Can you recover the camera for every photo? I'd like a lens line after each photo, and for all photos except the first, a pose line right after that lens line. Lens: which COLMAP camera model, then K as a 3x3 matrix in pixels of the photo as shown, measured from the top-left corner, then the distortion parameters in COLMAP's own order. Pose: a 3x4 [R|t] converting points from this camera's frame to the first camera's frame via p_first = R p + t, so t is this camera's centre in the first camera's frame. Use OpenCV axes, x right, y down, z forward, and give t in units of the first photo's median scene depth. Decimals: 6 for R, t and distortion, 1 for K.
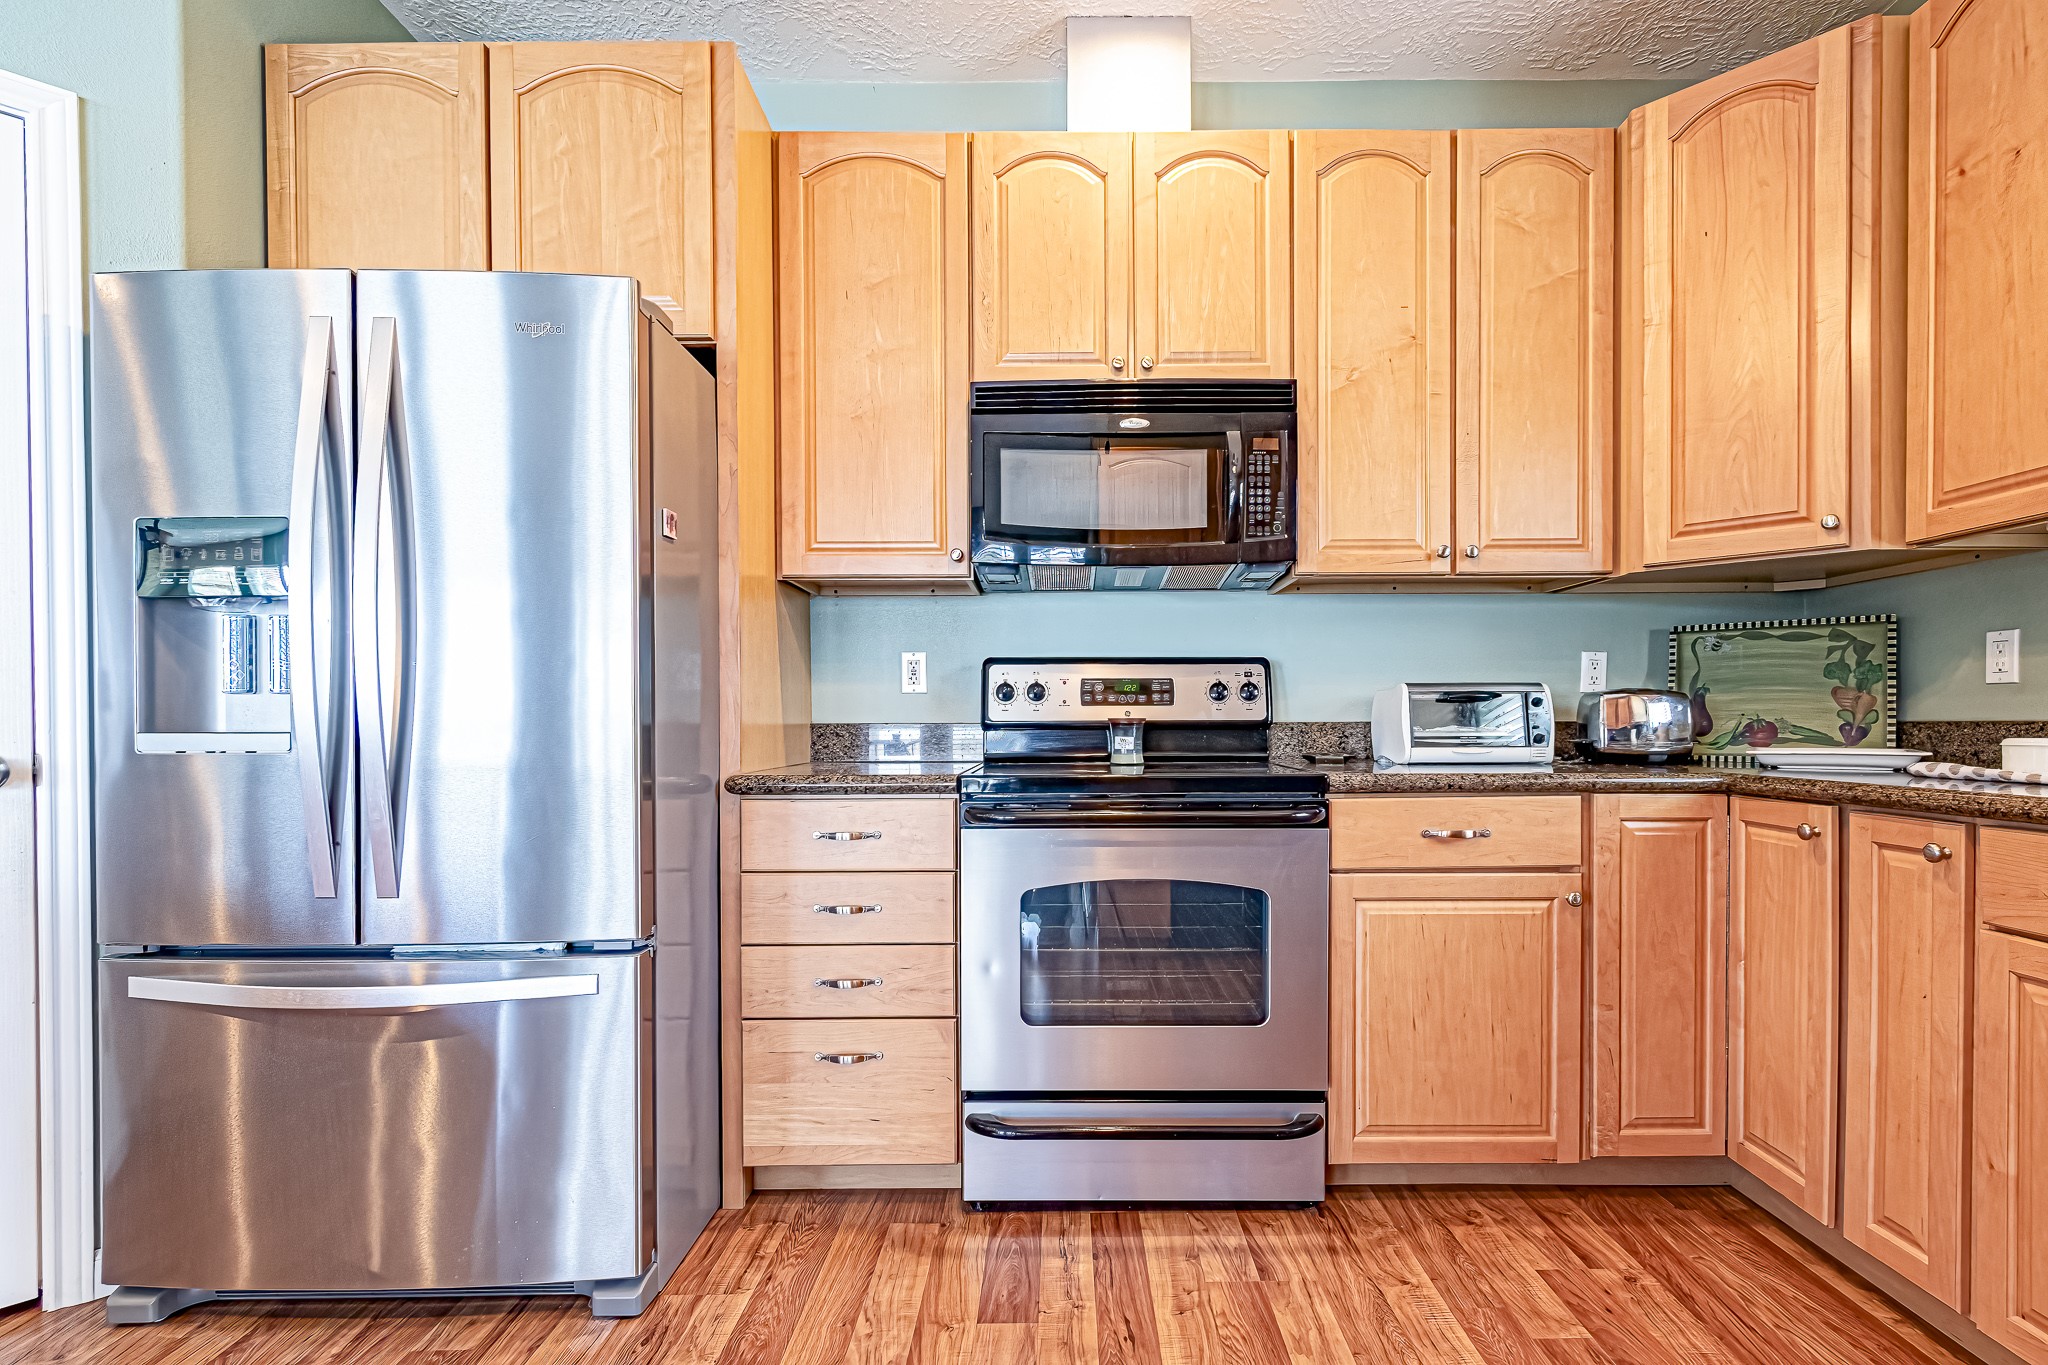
lens RADIAL K [[968.1, 0, 1054.6], [0, 968.1, 725.3], [0, 0, 1]] dist [0.004010, -0.001758]
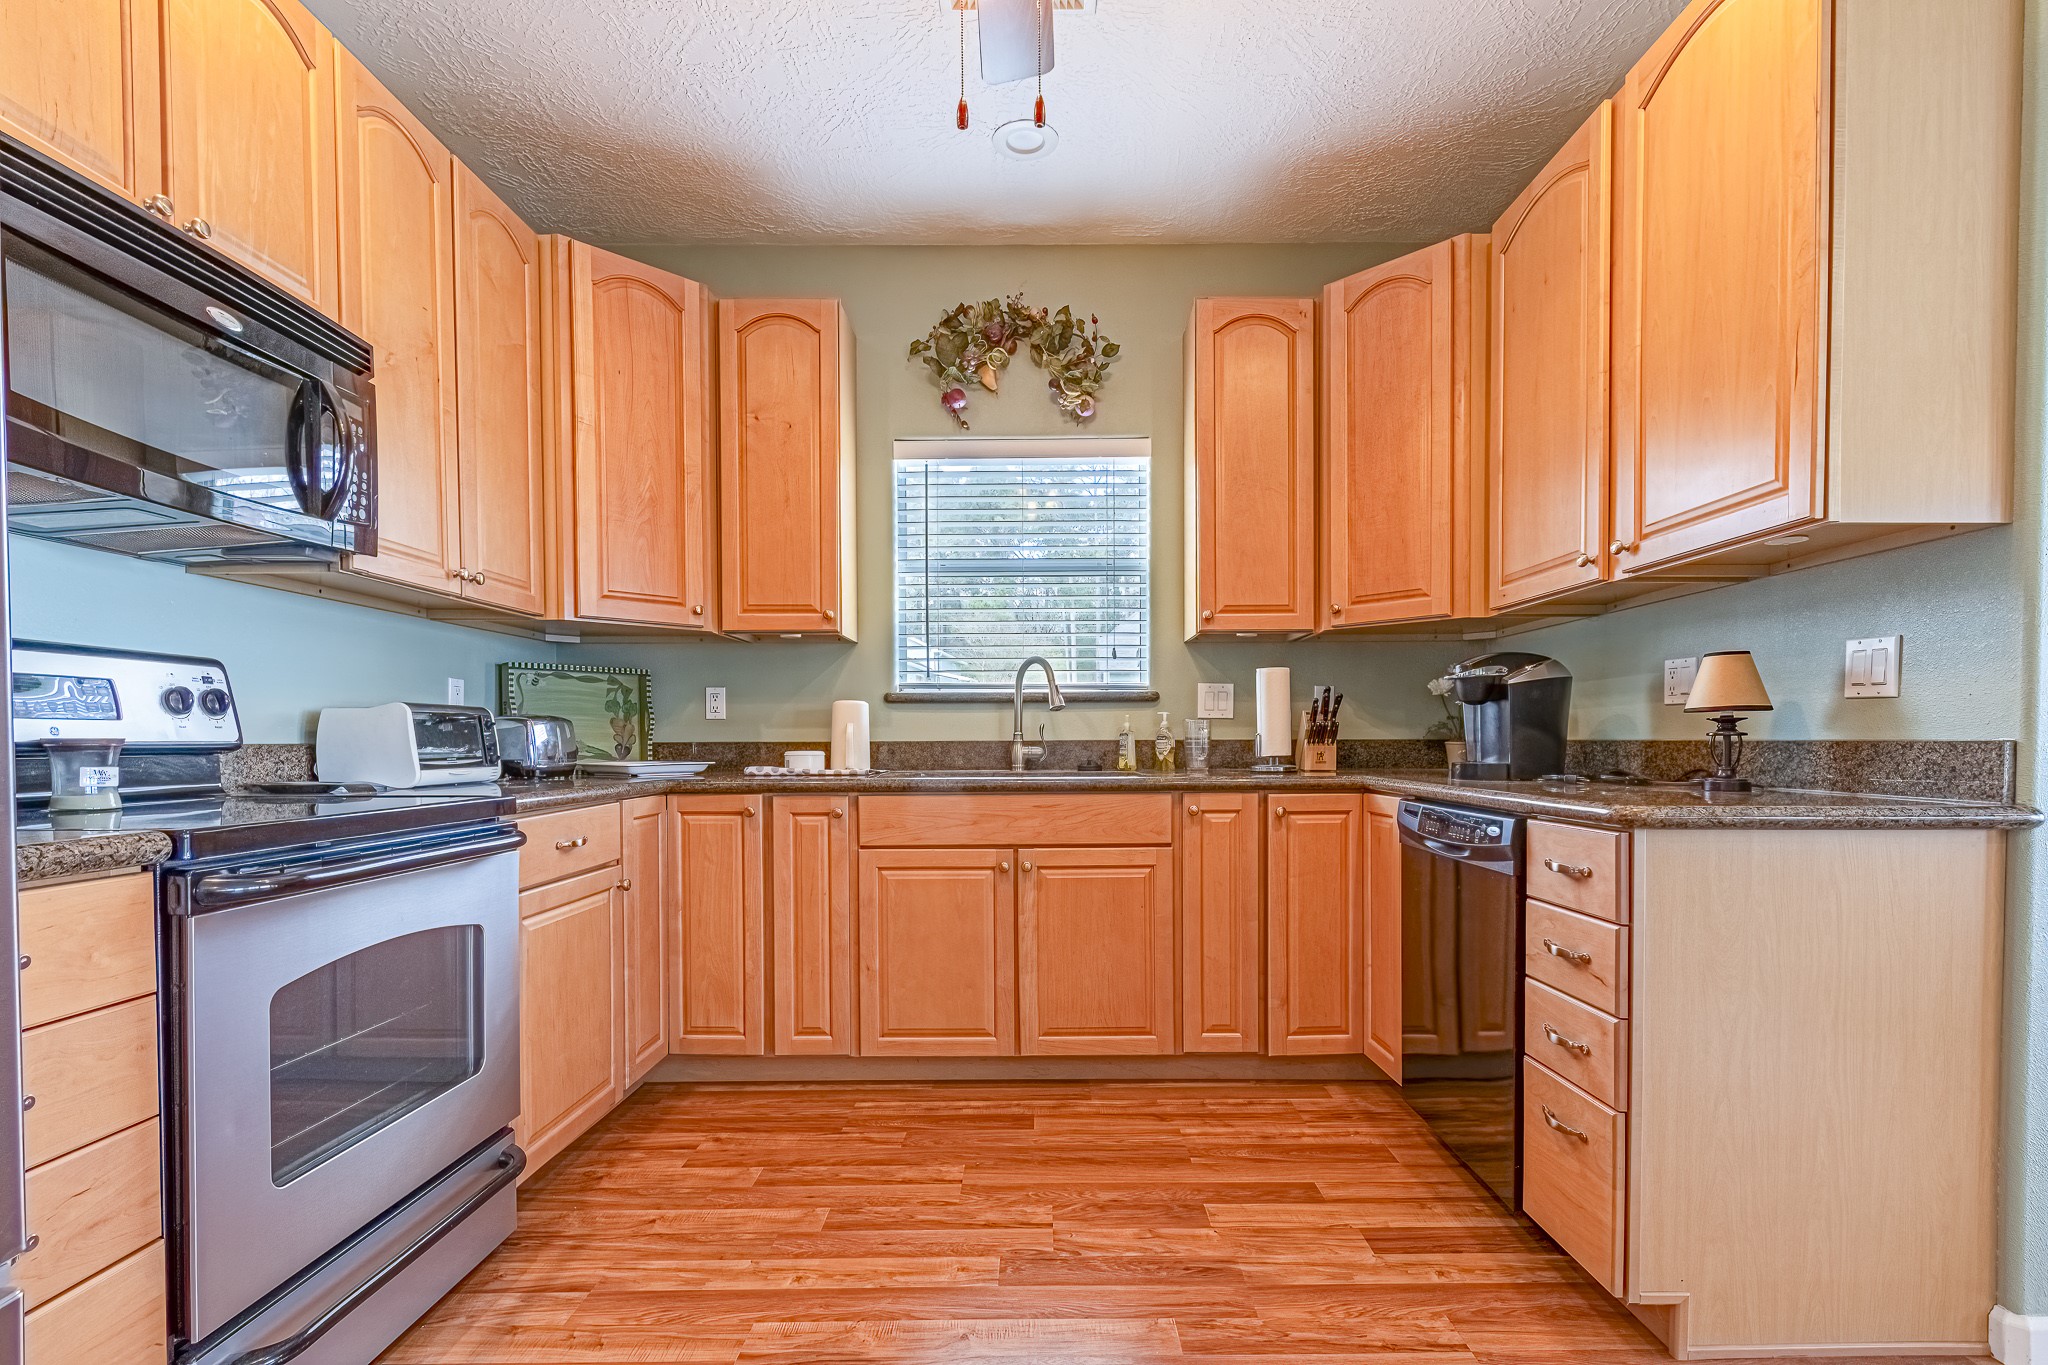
lens RADIAL K [[968.1, 0, 1056.8], [0, 968.1, 754.1], [0, 0, 1]] dist [0.004010, -0.001758]
pose [[-0.007029, -0.011413, 0.999910, -0.675927], [0.008629, 0.999897, 0.011473, 0.002091], [-0.999938, 0.008709, -0.006930, 0.433666]]
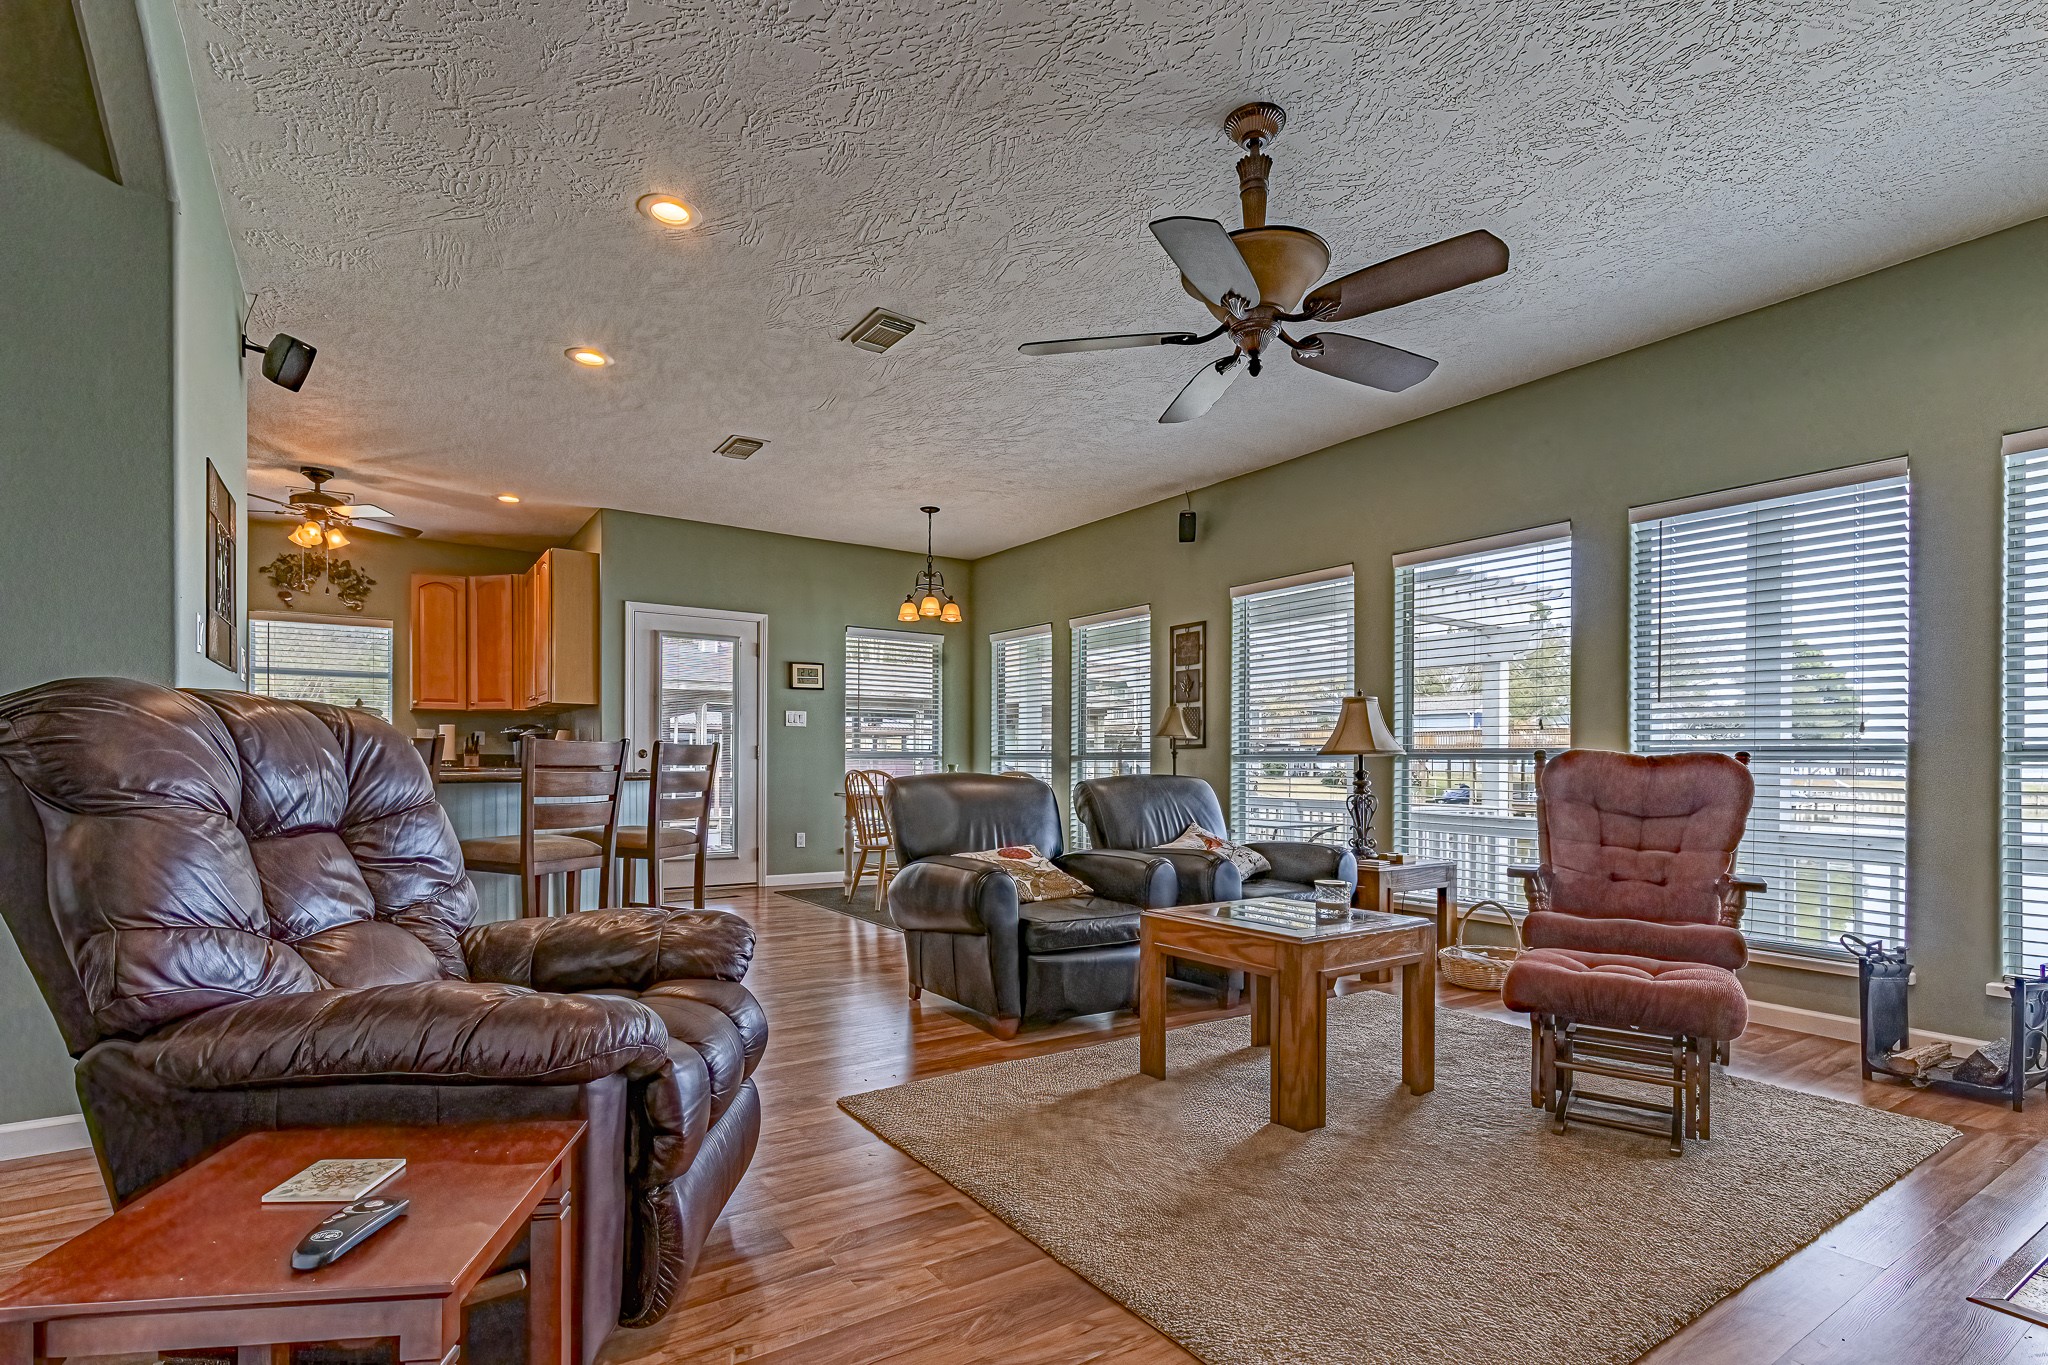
lens RADIAL K [[968.1, 0, 1023.0], [0, 968.1, 766.8], [0, 0, 1]] dist [0.004010, -0.001758]
pose [[-0.548941, -0.000369, 0.835861, -3.522688], [0.001627, 0.999998, 0.001511, 0.050313], [-0.835860, 0.002189, -0.548939, 0.280486]]
